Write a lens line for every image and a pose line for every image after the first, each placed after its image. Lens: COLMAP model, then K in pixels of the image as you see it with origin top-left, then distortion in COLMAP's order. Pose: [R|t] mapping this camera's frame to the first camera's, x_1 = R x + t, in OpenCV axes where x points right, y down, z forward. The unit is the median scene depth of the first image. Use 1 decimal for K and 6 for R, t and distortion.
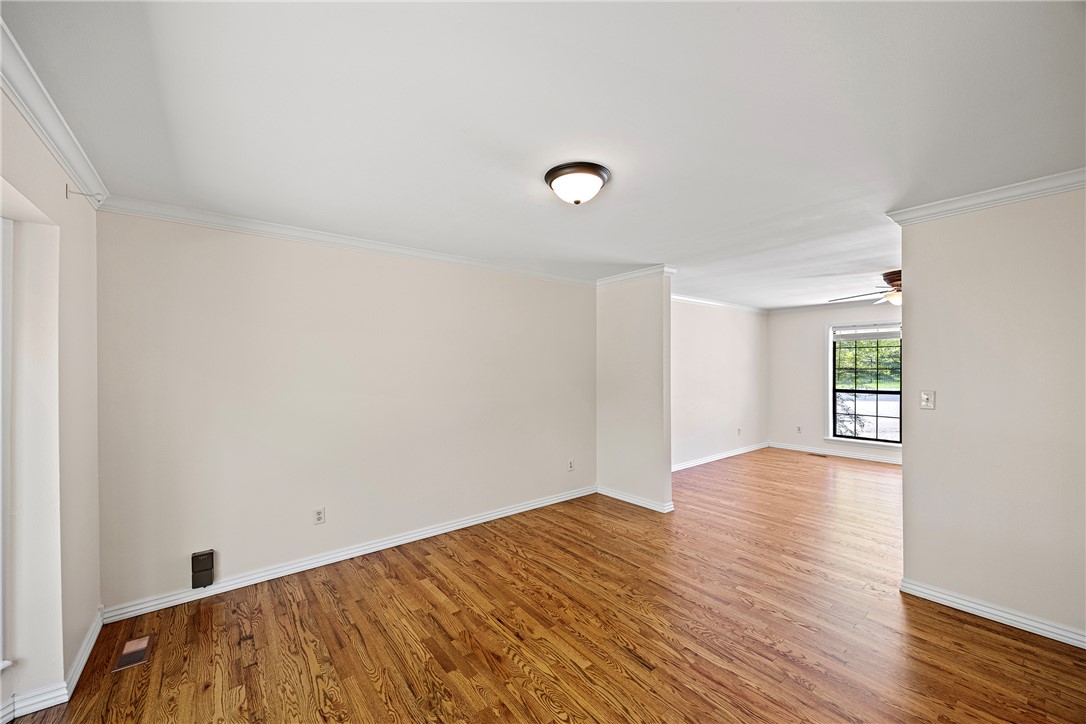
lens RADIAL K [[421.3, 0, 551.0], [0, 421.3, 364.1], [0, 0, 1]] dist [-0.008608, 0.000268]
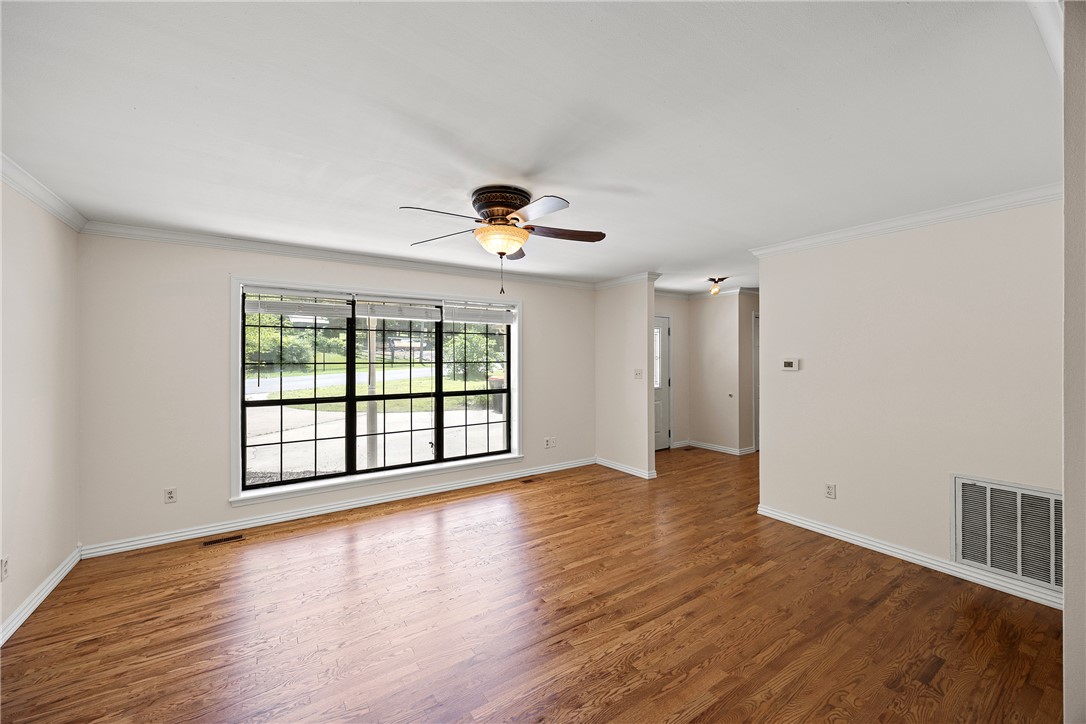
lens RADIAL K [[421.3, 0, 542.7], [0, 421.3, 358.3], [0, 0, 1]] dist [-0.008608, 0.000268]
pose [[0.087198, 0.000659, 0.996191, 0.507434], [-0.009538, 0.999954, 0.000173, 0.000995], [-0.996145, -0.009517, 0.087200, 1.672080]]
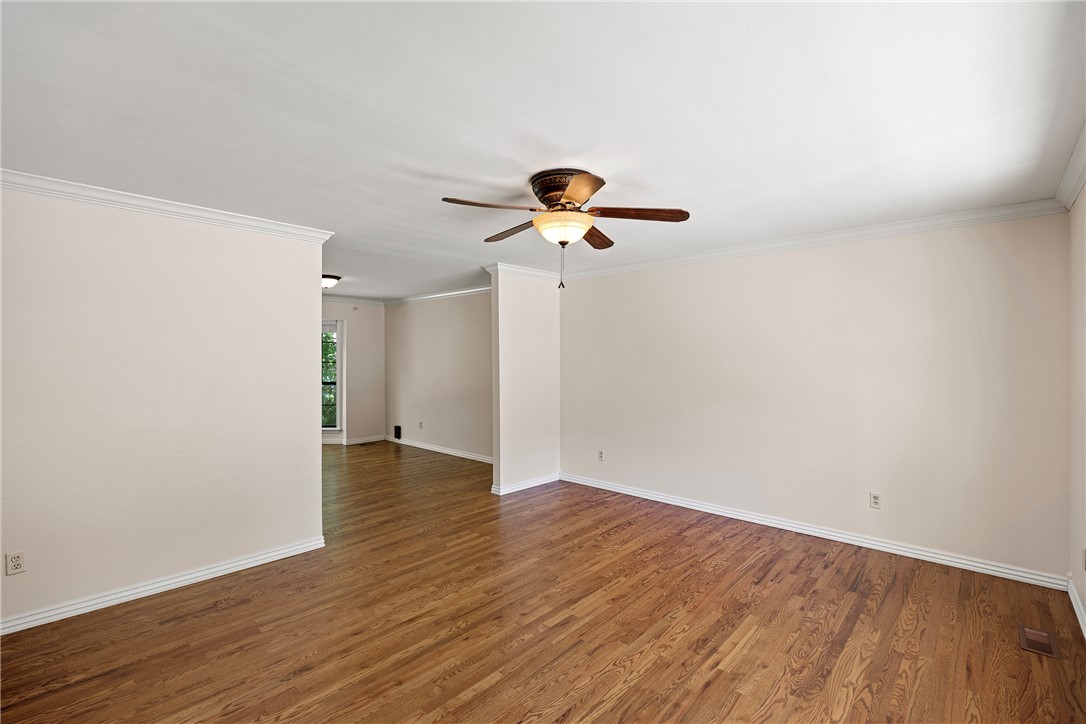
lens RADIAL K [[484.6, 0, 548.0], [0, 484.6, 359.5], [0, 0, 1]] dist [-0.013183, -0.000005]
pose [[0.150411, 0.013242, -0.988535, 2.646162], [0.011117, 0.999824, 0.015085, -0.011369], [0.988561, -0.013258, 0.150237, 1.665112]]
